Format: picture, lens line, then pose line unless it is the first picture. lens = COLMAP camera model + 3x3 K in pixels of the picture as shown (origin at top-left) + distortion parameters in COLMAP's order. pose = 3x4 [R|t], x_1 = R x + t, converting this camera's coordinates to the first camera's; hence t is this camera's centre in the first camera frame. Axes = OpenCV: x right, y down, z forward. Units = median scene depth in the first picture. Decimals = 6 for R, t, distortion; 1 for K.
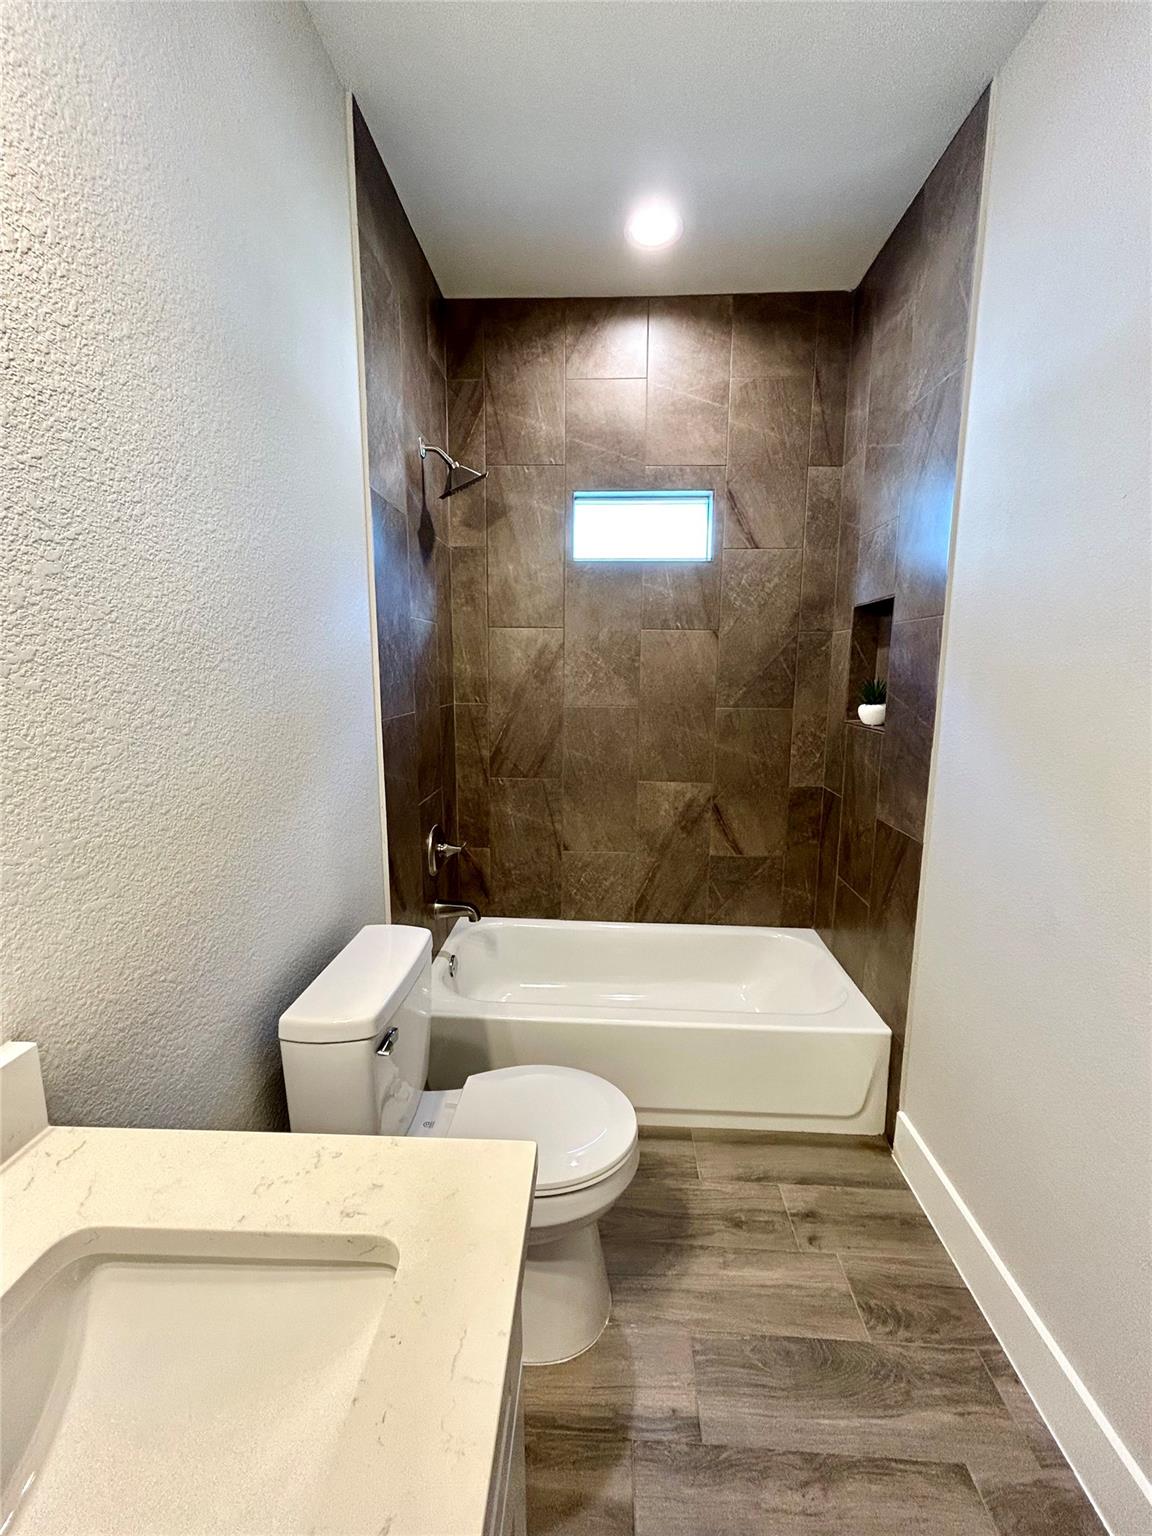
lens RADIAL K [[626.2, 0, 571.5], [0, 626.2, 760.8], [0, 0, 1]] dist [-0.000654, 0.000455]
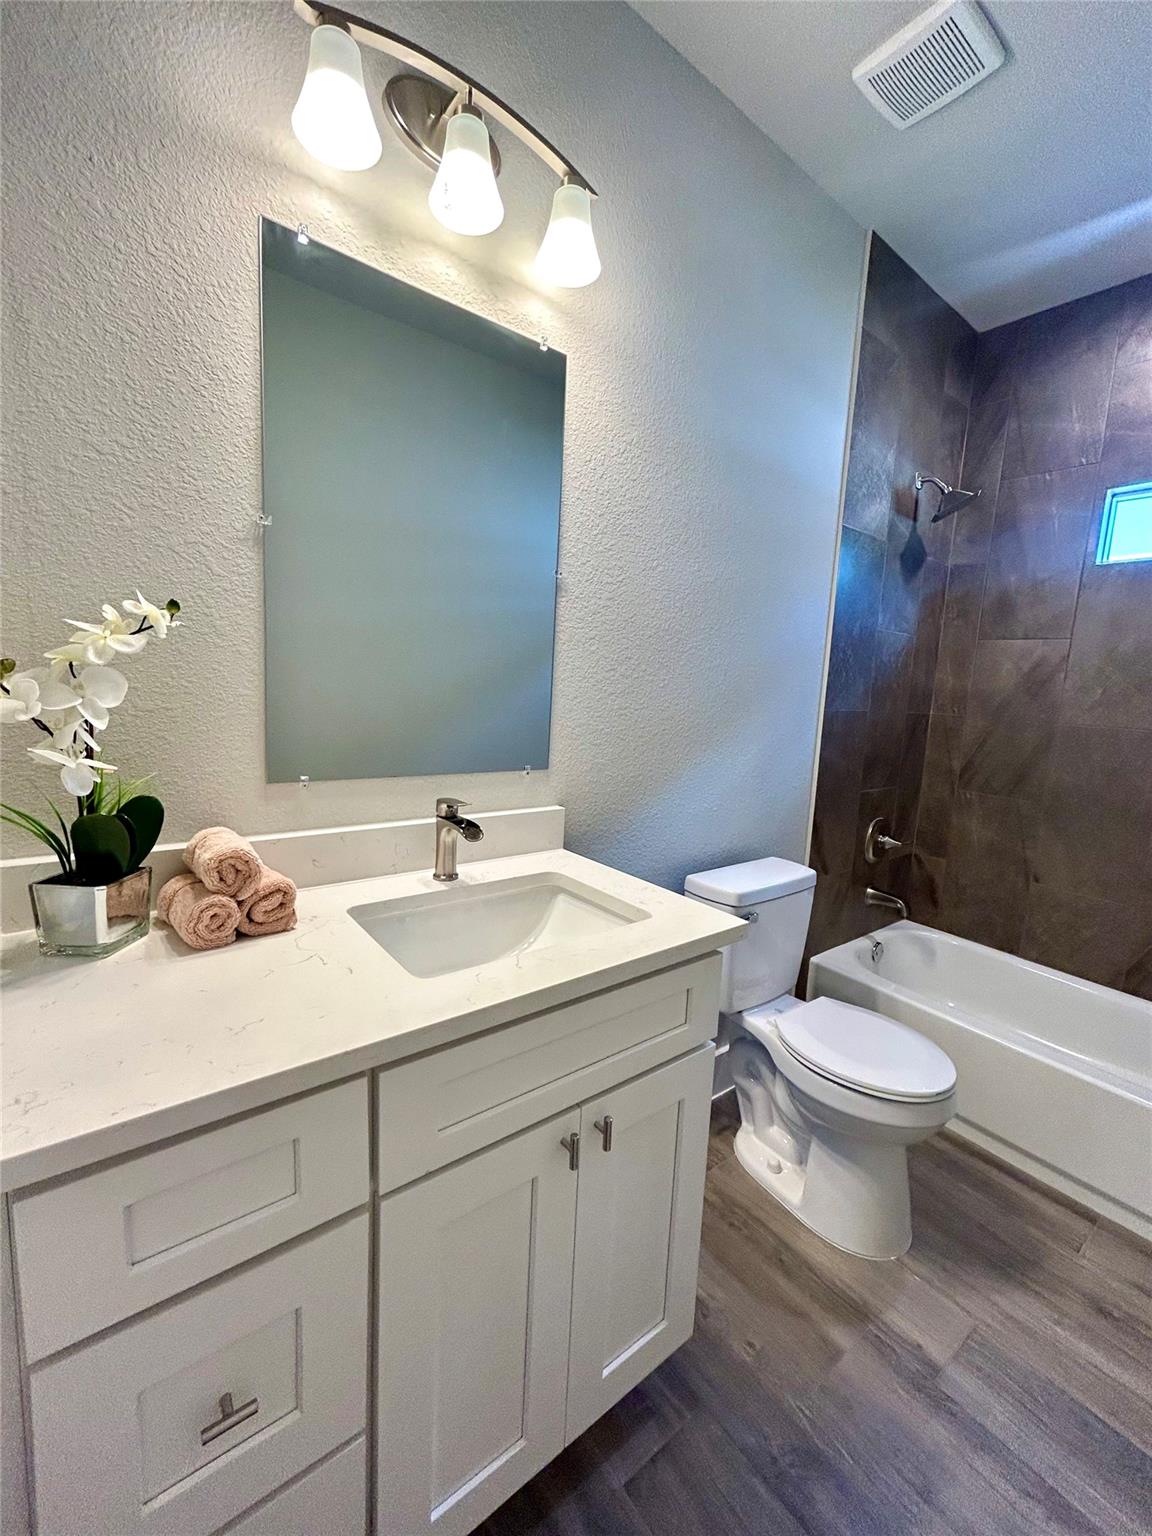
lens RADIAL K [[626.2, 0, 563.1], [0, 626.2, 767.8], [0, 0, 1]] dist [-0.000654, 0.000455]
pose [[0.633343, 0.134012, -0.762179, 0.253838], [-0.169738, 0.984965, 0.032138, 0.074592], [0.755027, 0.109016, 0.646568, -0.141916]]
